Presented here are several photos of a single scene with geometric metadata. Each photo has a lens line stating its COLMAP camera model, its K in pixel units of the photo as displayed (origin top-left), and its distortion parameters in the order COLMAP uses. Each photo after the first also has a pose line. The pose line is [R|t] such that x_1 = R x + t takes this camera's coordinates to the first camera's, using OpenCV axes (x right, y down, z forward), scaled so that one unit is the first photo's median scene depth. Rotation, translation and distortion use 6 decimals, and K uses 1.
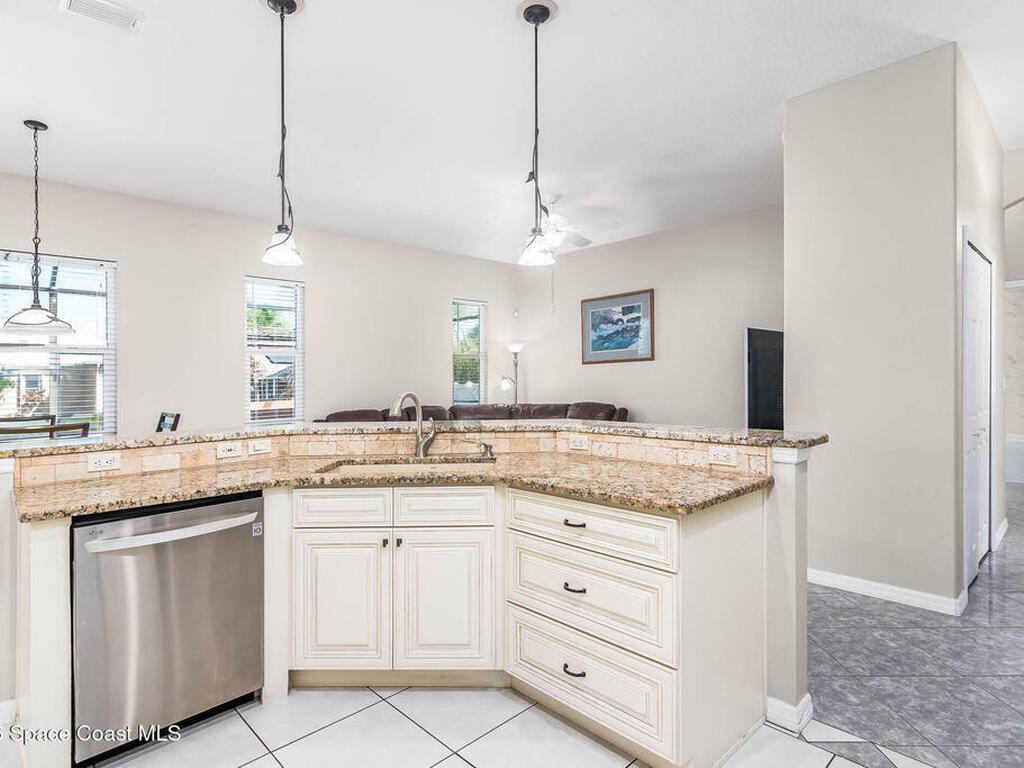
lens RADIAL K [[560.2, 0, 509.0], [0, 560.2, 382.2], [0, 0, 1]] dist [0.000216, 0.000342]
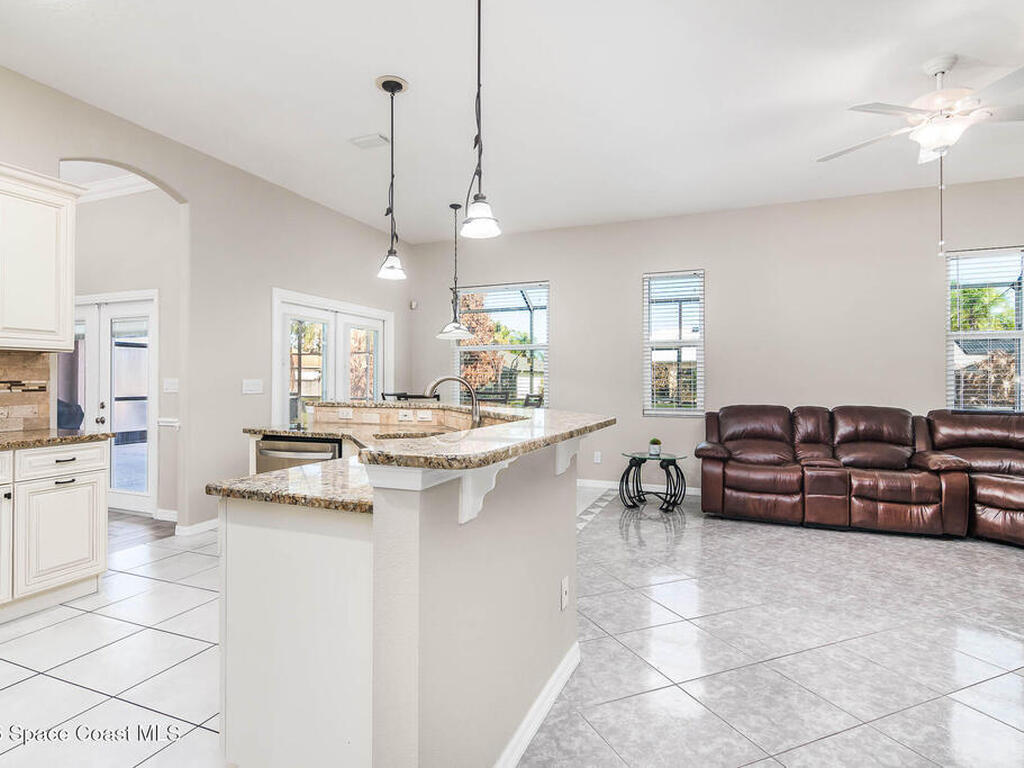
lens RADIAL K [[560.2, 0, 509.4], [0, 560.2, 381.6], [0, 0, 1]] dist [0.000216, 0.000342]
pose [[0.408843, 0.025378, -0.912252, 0.869202], [-0.013531, 0.999672, 0.021745, 0.001002], [0.912504, 0.003454, 0.409053, 0.634384]]
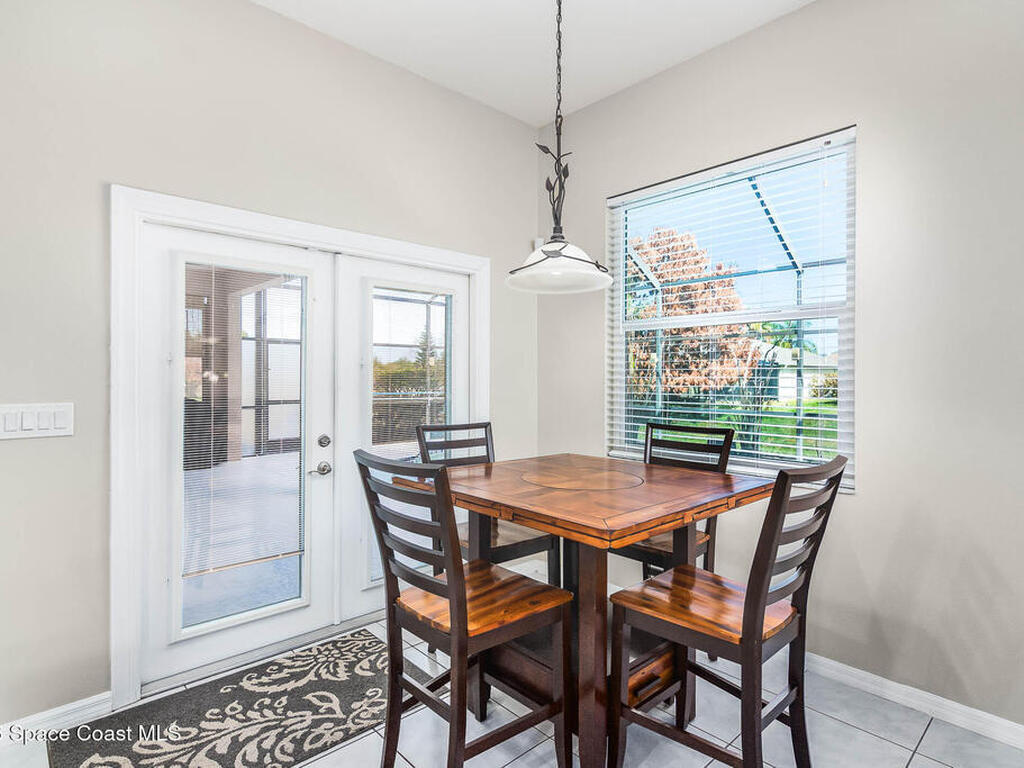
lens RADIAL K [[560.2, 0, 510.0], [0, 560.2, 377.8], [0, 0, 1]] dist [0.000216, 0.000342]
pose [[-0.016666, 0.026474, -0.999511, -0.345440], [-0.001174, 0.999648, 0.026497, -0.011756], [0.999860, 0.001615, -0.016629, 1.240145]]
